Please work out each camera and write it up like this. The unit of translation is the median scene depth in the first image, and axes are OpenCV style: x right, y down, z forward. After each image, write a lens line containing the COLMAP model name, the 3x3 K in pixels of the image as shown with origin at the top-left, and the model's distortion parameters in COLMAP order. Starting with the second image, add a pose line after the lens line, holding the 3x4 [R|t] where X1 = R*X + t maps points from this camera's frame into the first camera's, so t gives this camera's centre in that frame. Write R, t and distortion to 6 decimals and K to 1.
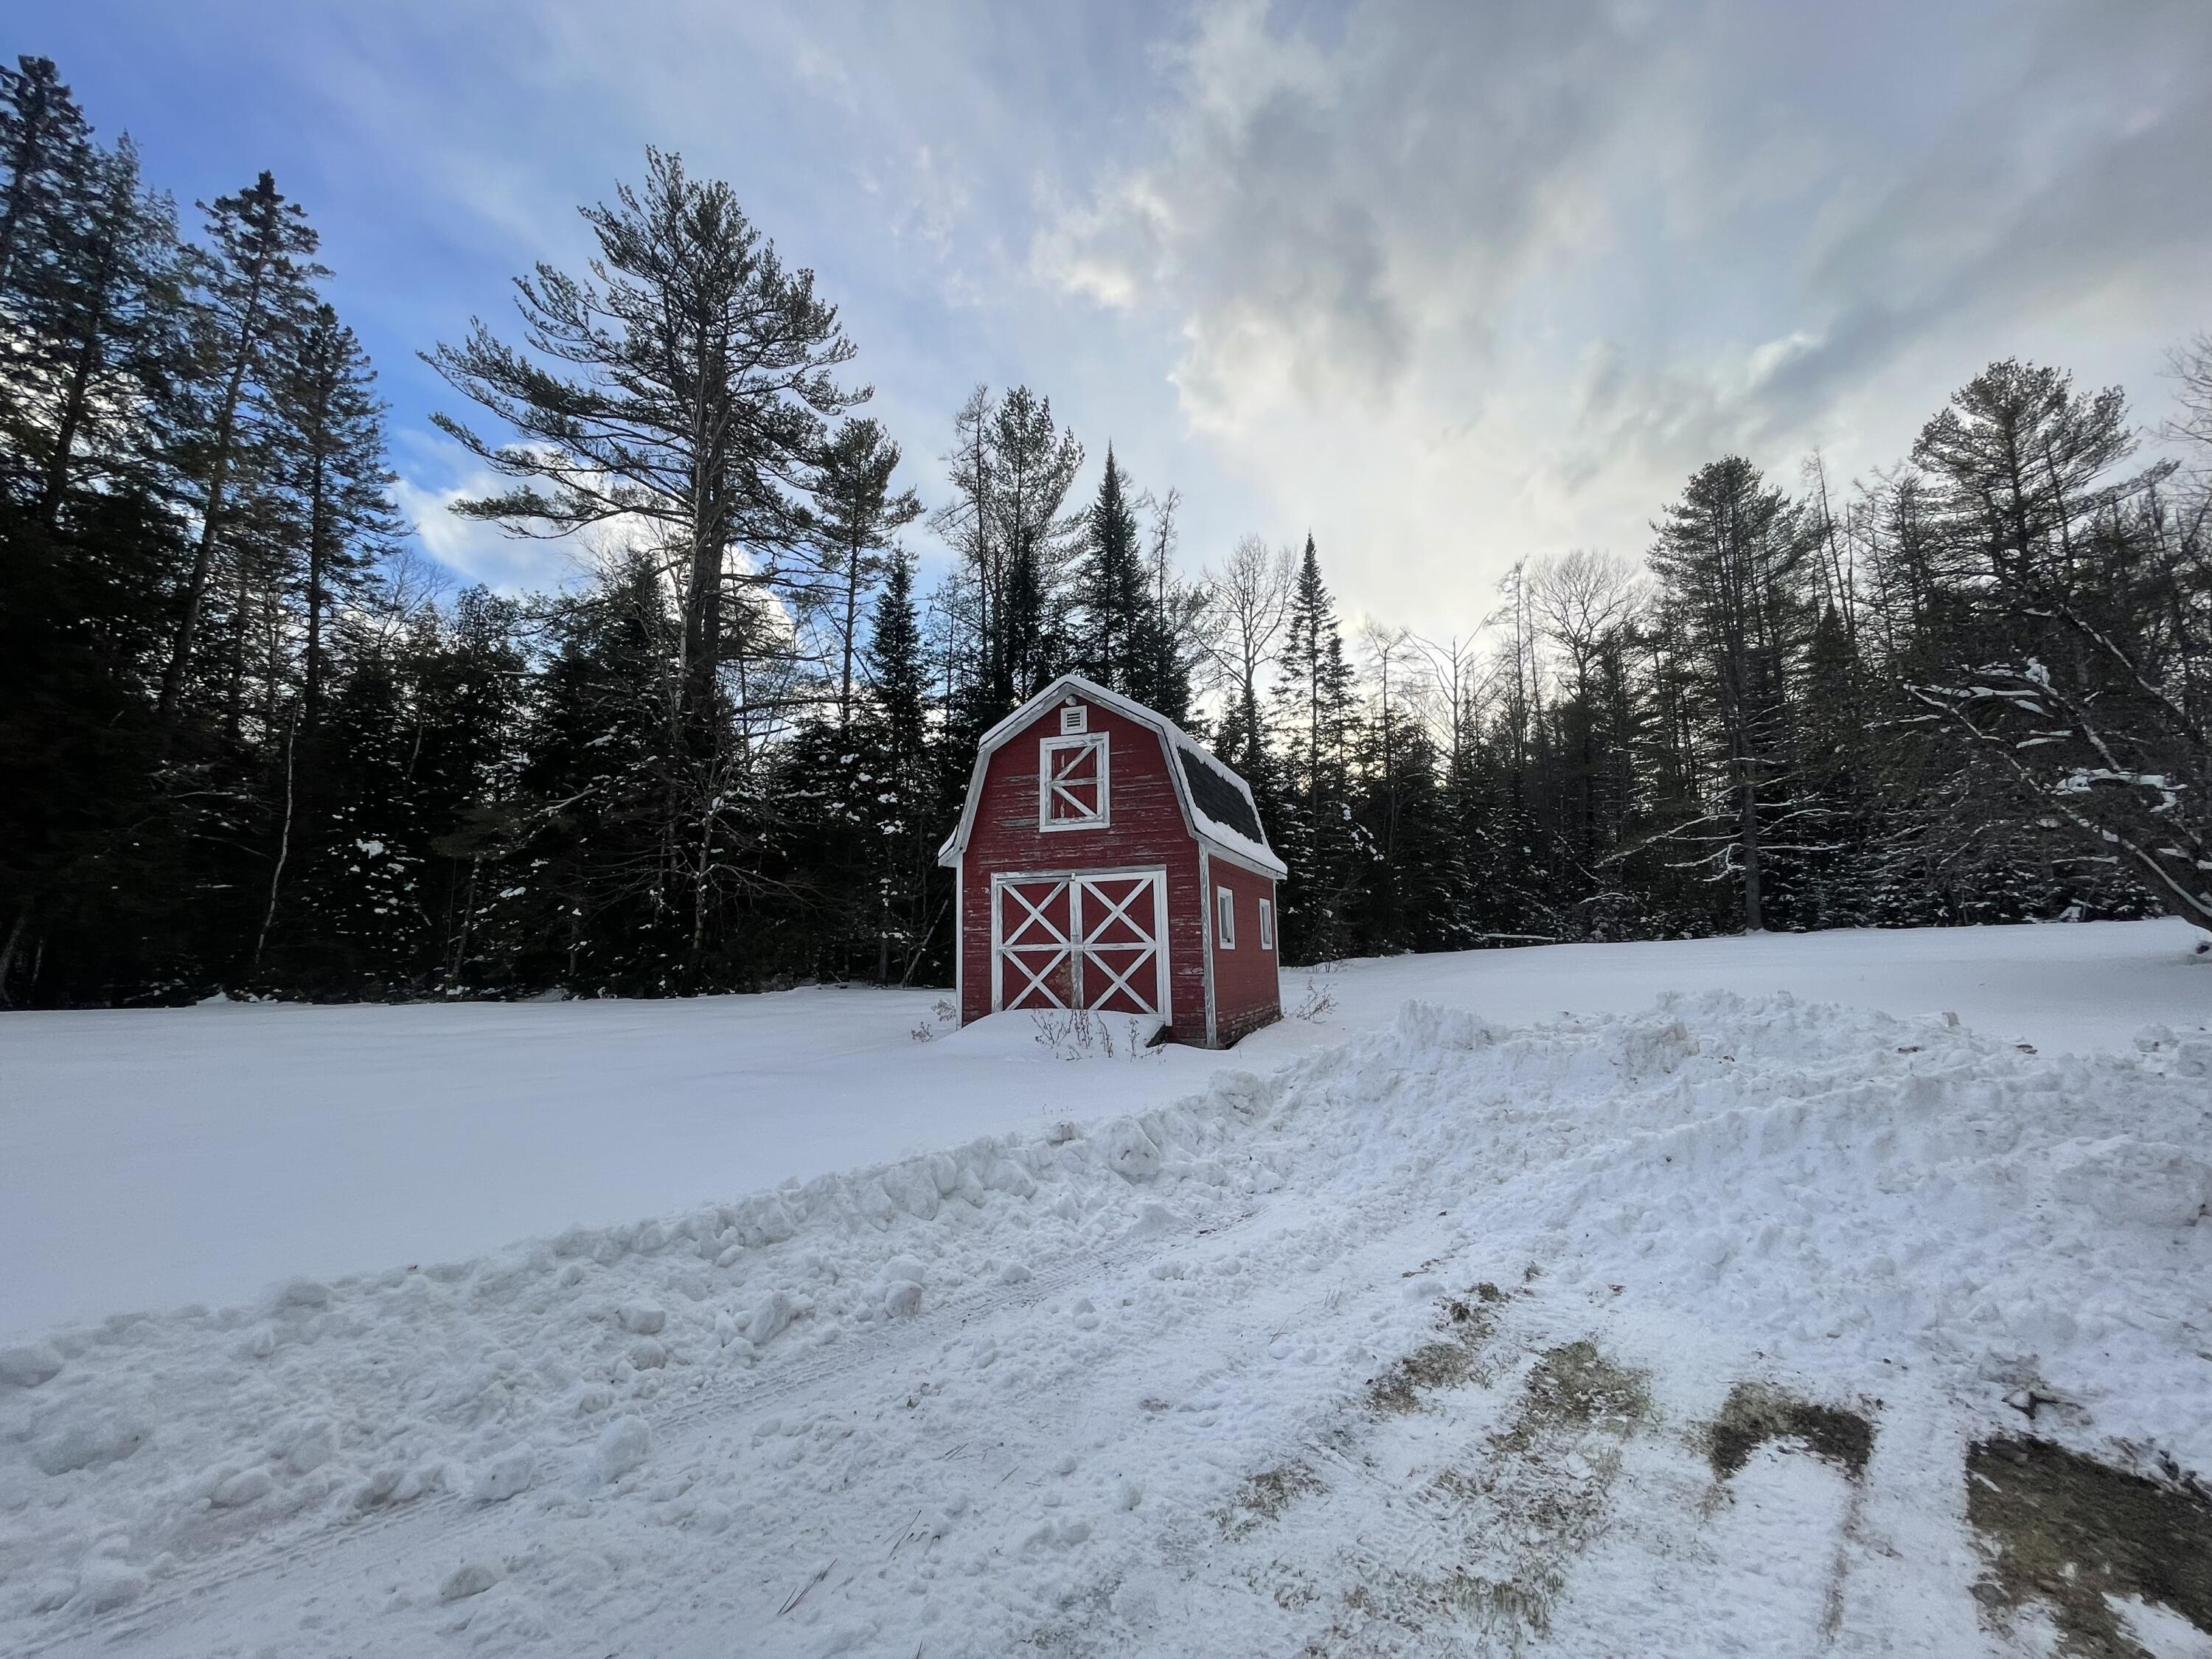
lens RADIAL K [[886.8, 0, 1084.3], [0, 886.8, 828.3], [0, 0, 1]] dist [-0.006069, -0.000202]
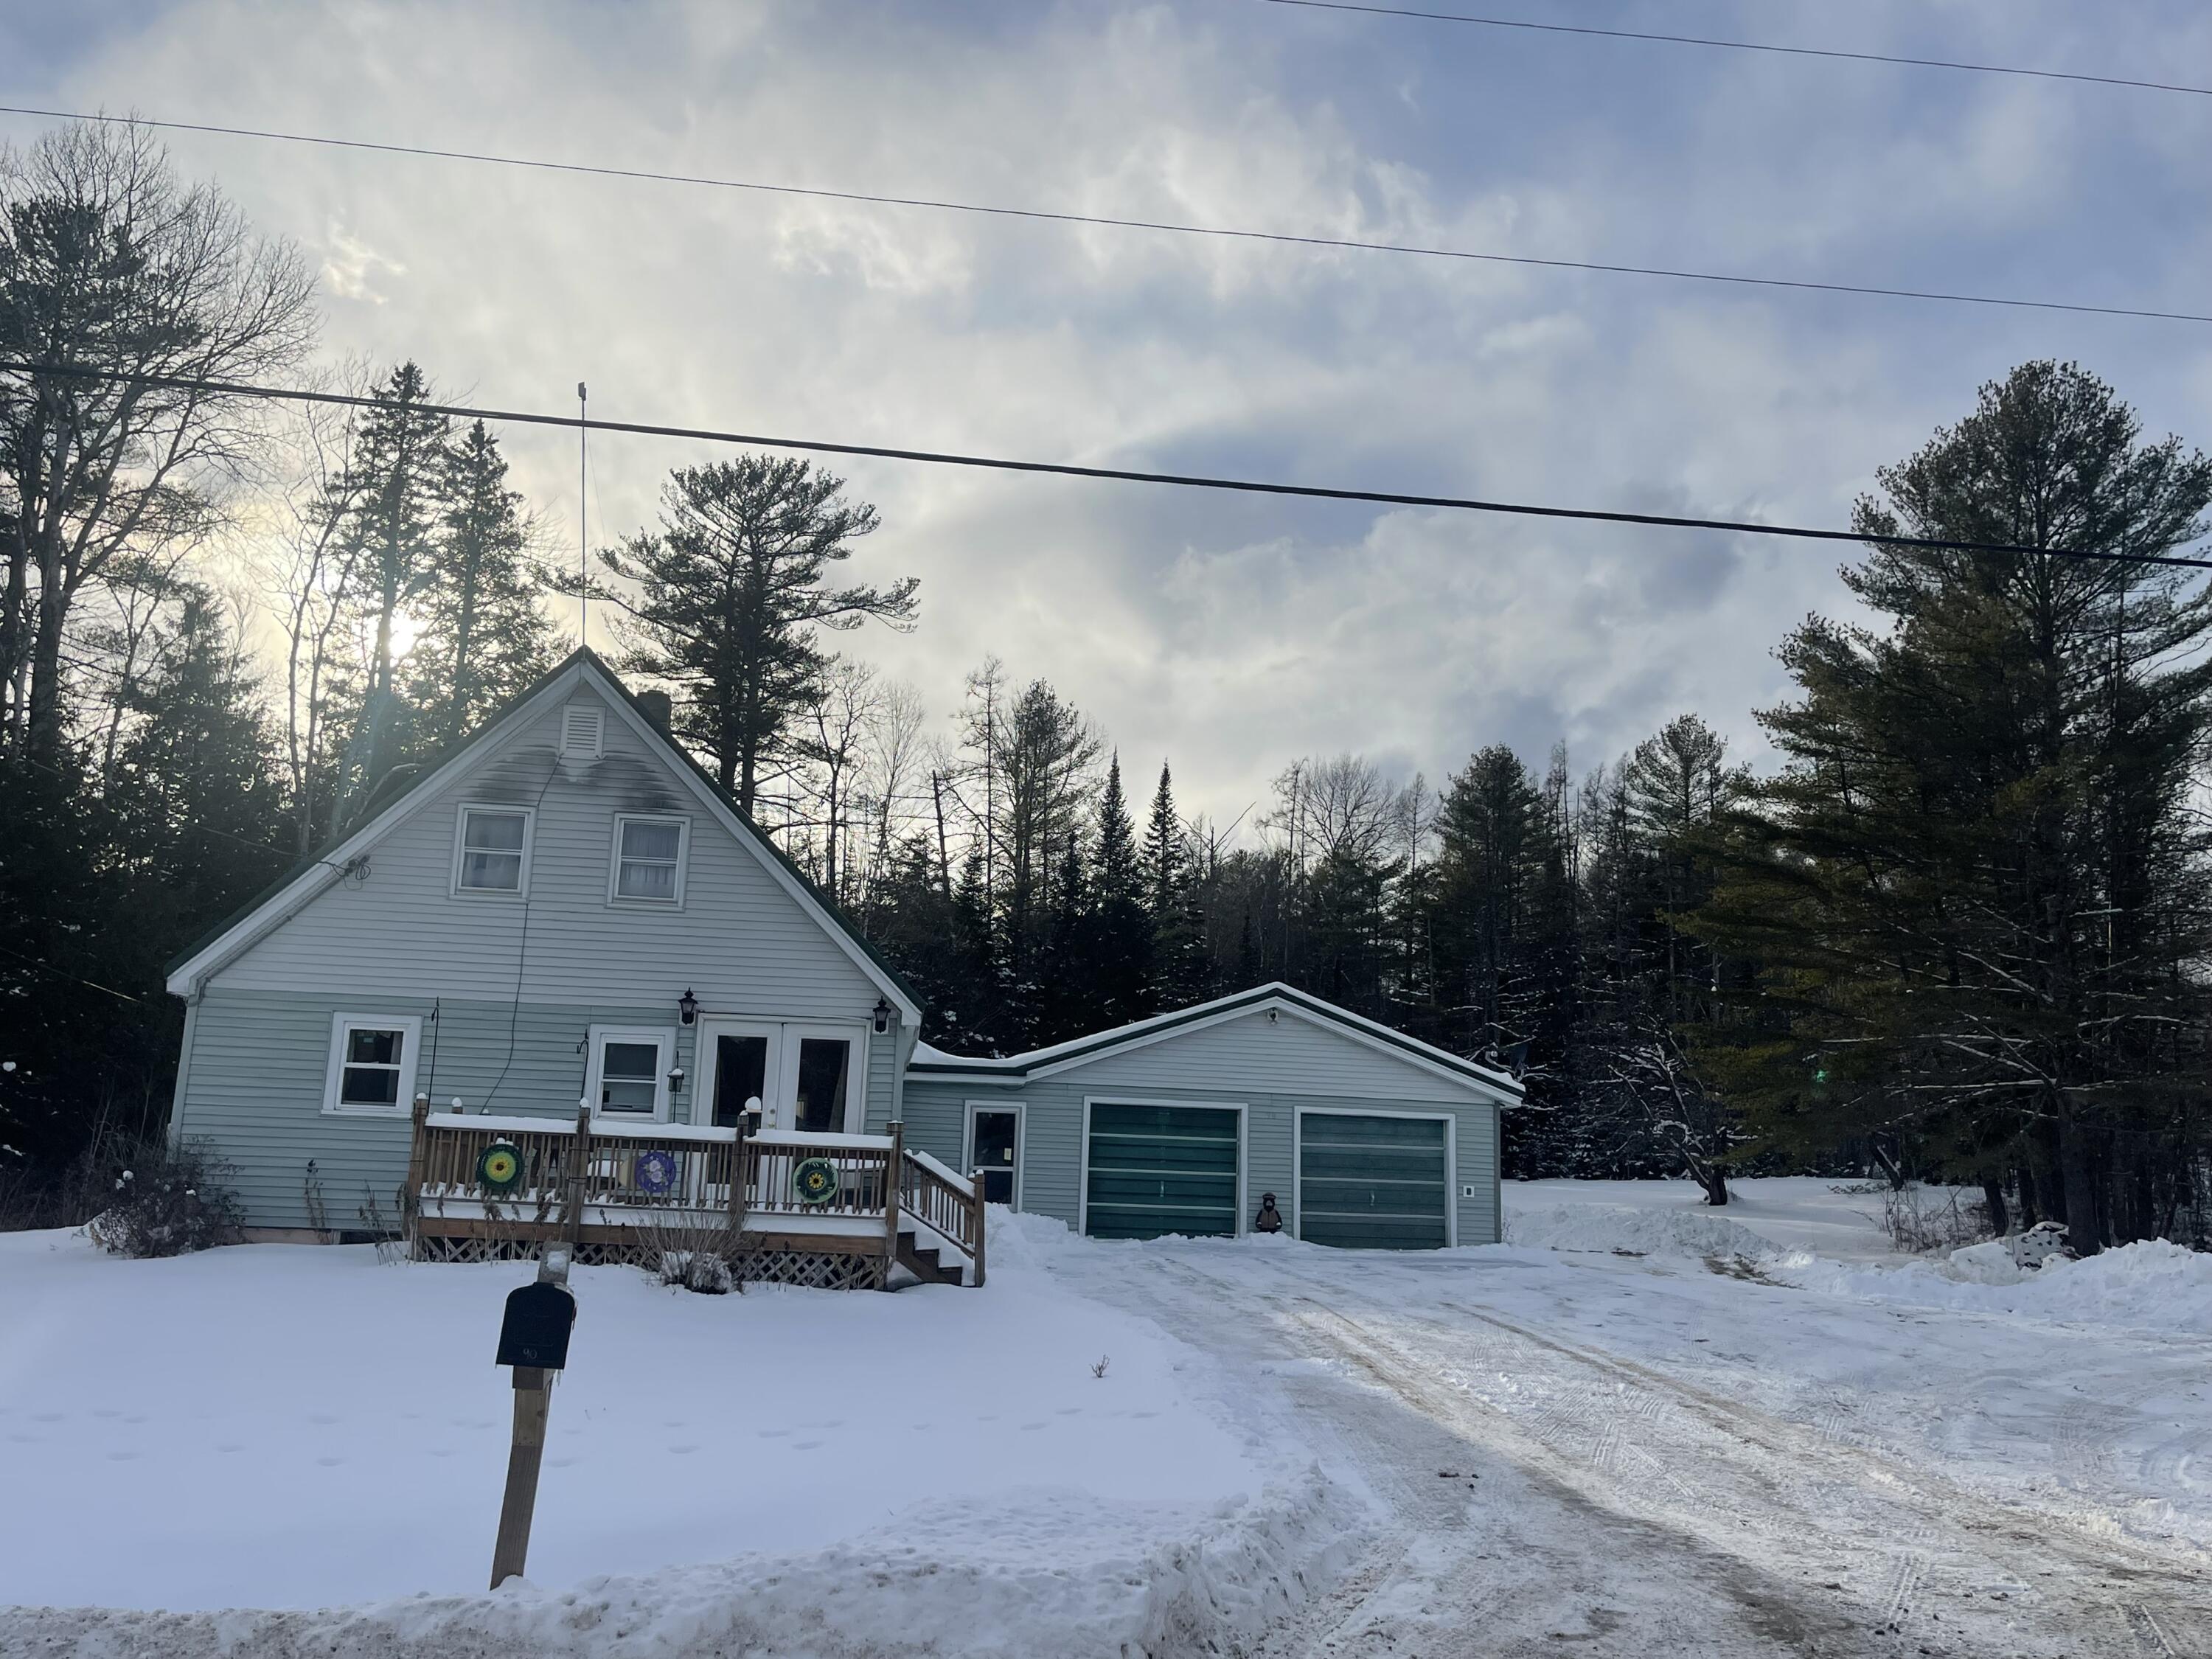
lens RADIAL K [[1893.6, 0, 1098.8], [0, 1893.6, 844.3], [0, 0, 1]] dist [0.052520, -0.028816]
pose [[0.873868, 0.109805, 0.473601, -0.989759], [-0.092970, 0.993925, -0.058900, -0.132142], [-0.477192, 0.007441, 0.878768, -1.019799]]
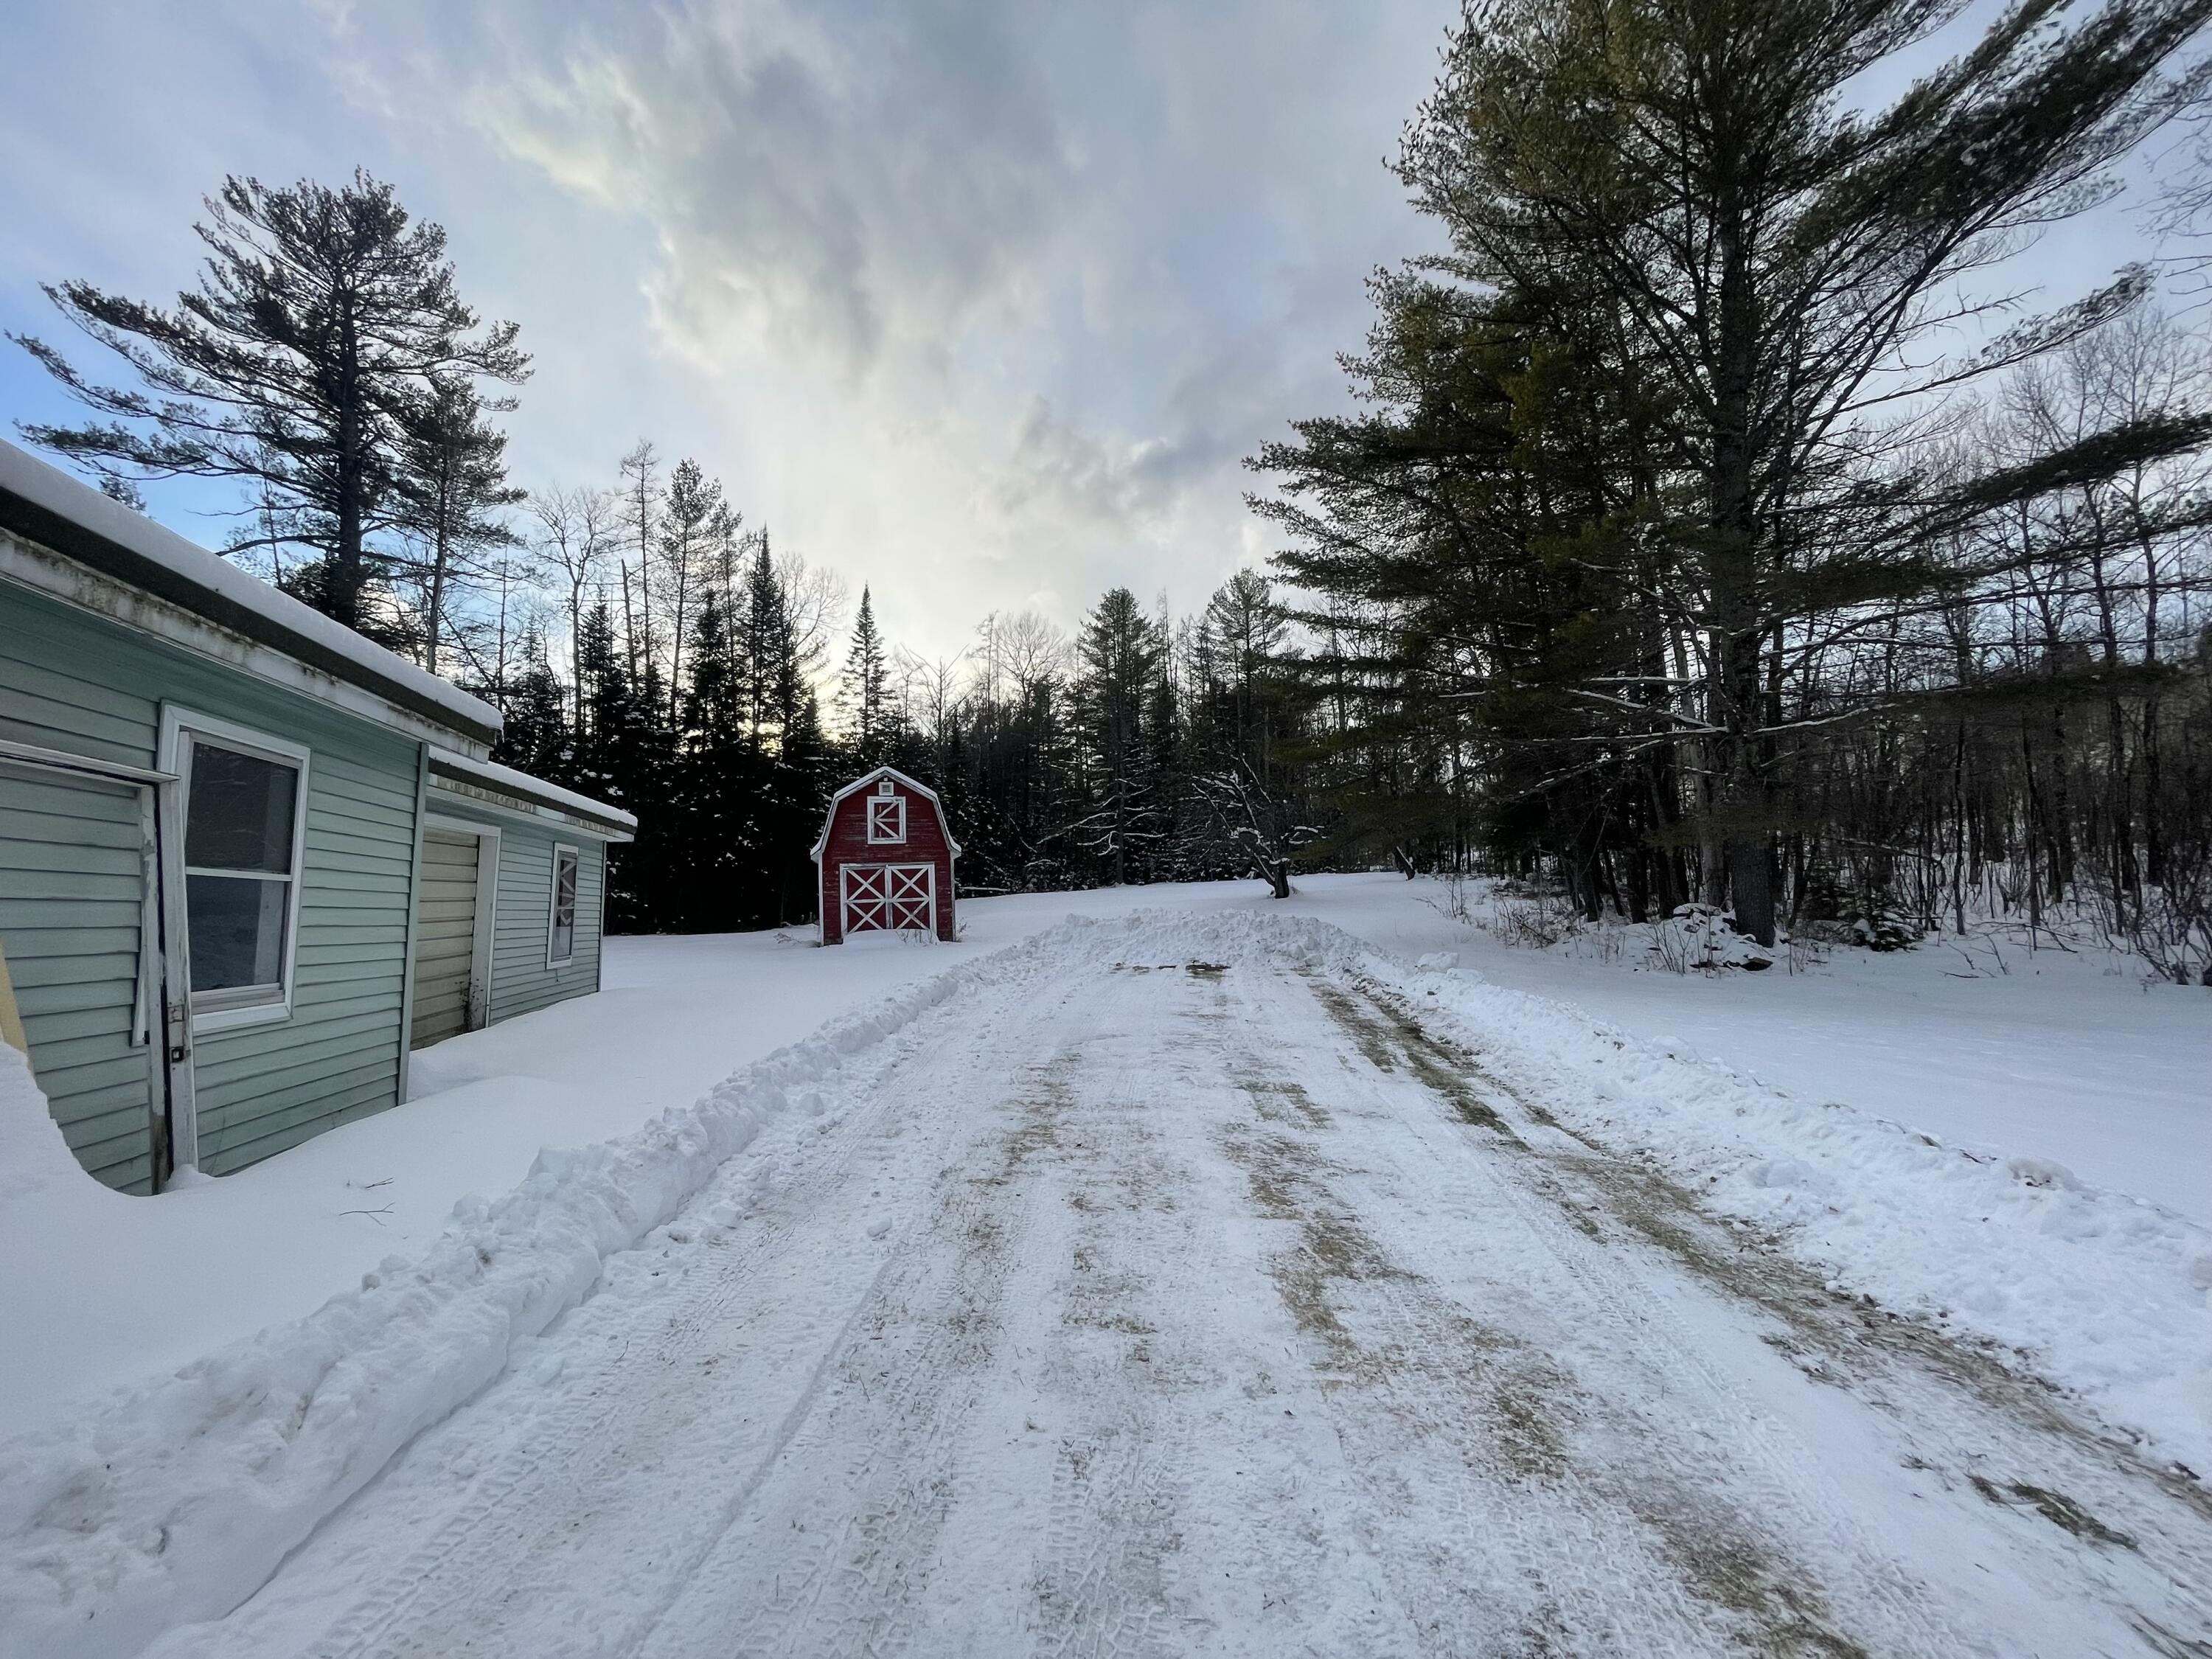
lens RADIAL K [[886.8, 0, 1109.2], [0, 886.8, 825.5], [0, 0, 1]] dist [-0.006069, -0.000202]
pose [[0.791597, 0.029689, 0.610322, -0.303698], [-0.060323, 0.997737, 0.029706, -0.046665], [-0.608059, -0.060332, 0.791596, -0.330068]]
